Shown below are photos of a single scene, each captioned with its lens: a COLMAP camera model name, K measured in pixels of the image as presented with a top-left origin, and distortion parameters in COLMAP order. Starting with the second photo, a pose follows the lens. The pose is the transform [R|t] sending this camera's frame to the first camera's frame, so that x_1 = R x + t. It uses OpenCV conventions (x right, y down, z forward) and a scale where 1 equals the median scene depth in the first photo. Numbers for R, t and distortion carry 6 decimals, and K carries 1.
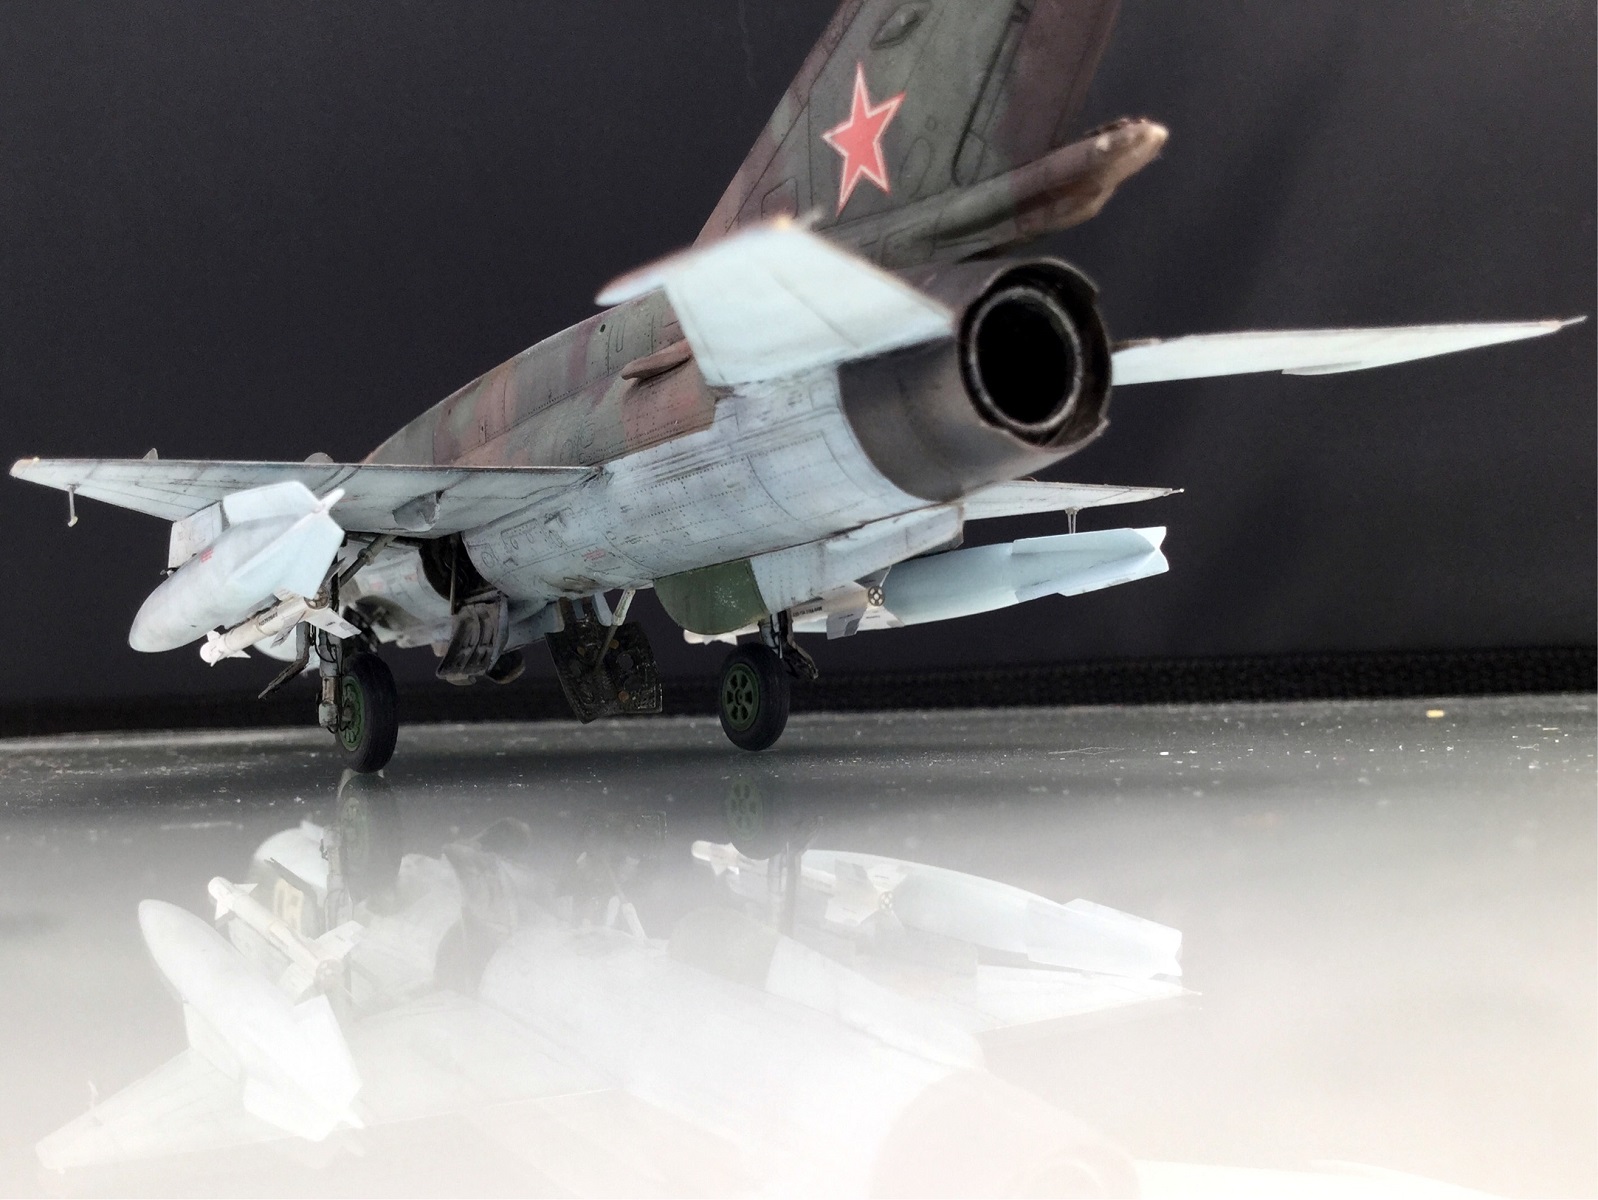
lens RADIAL K [[1617.3, 0, 647.3], [0, 1617.3, 678.5], [0, 0, 1]] dist [0.023629, 0.009817]
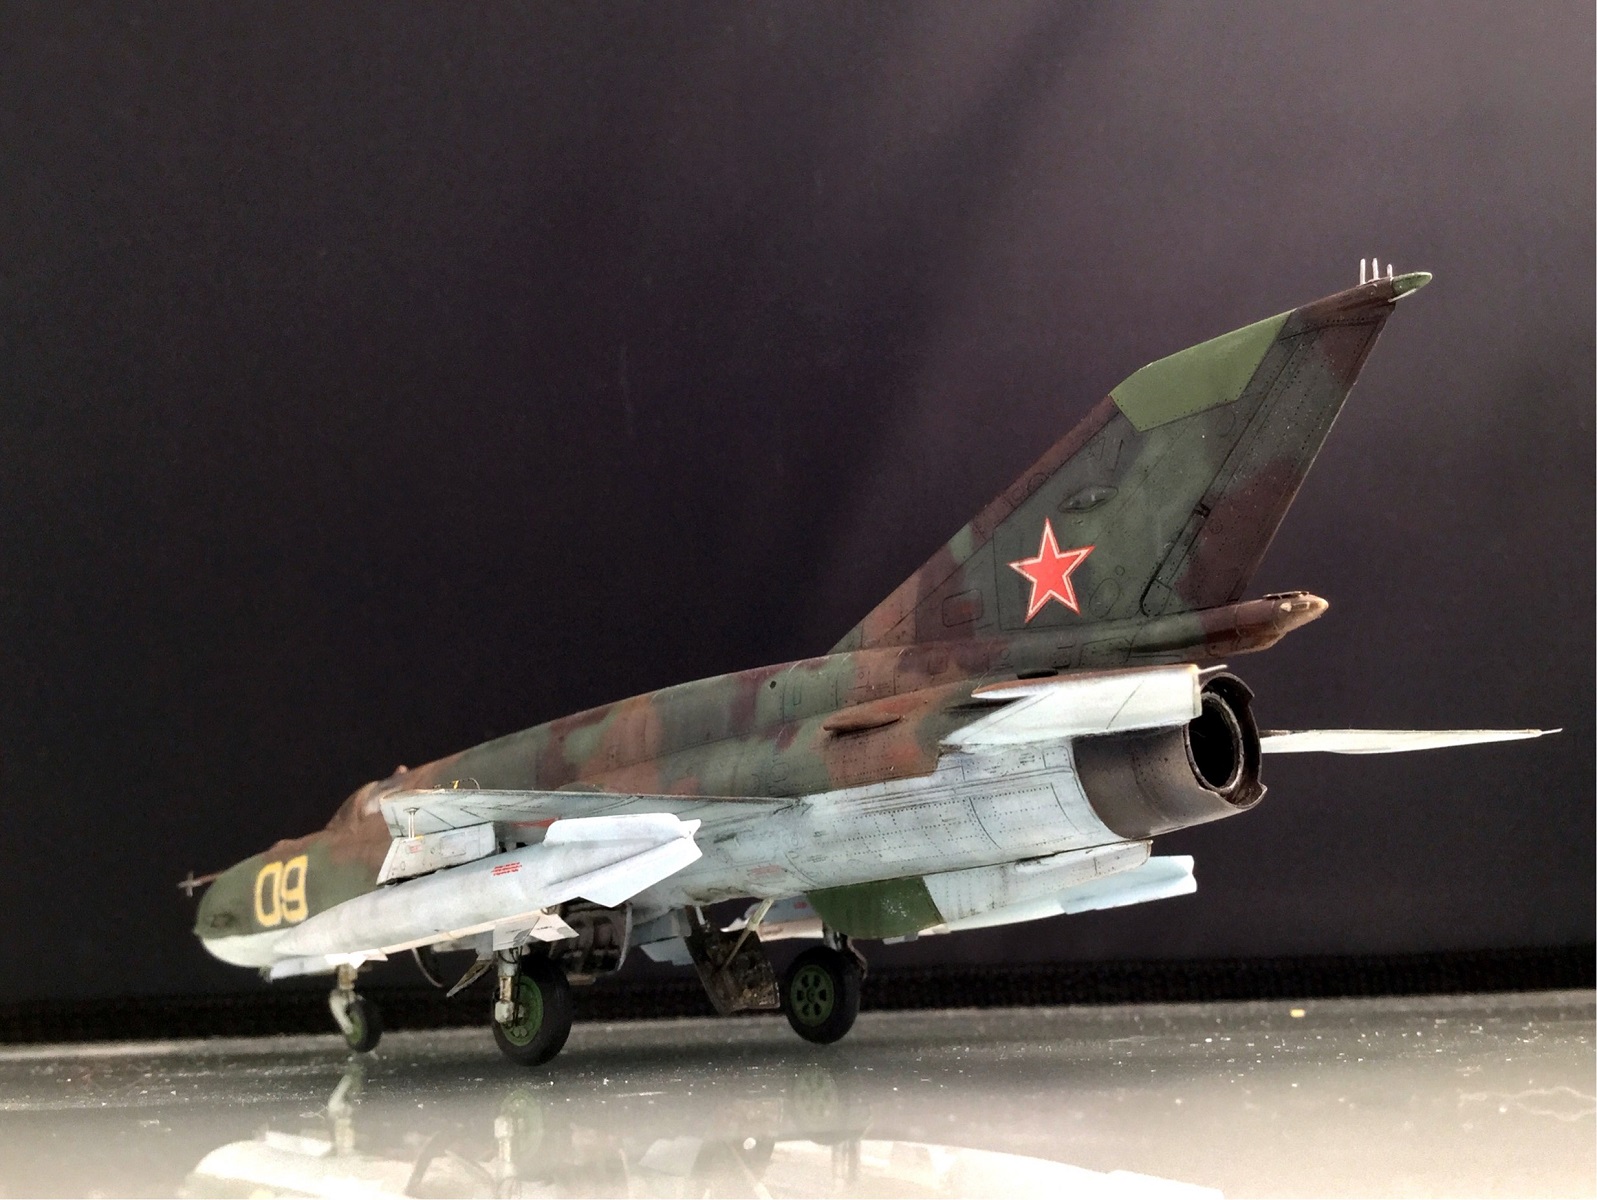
lens RADIAL K [[1681.0, 0, 743.3], [0, 1681.0, 599.6], [0, 0, 1]] dist [0.068351, 0.023196]
pose [[0.965722, 0.055850, 0.253497, -0.440826], [0.002823, 0.974262, -0.225400, 0.011017], [-0.259561, 0.218390, 0.940709, -0.249841]]
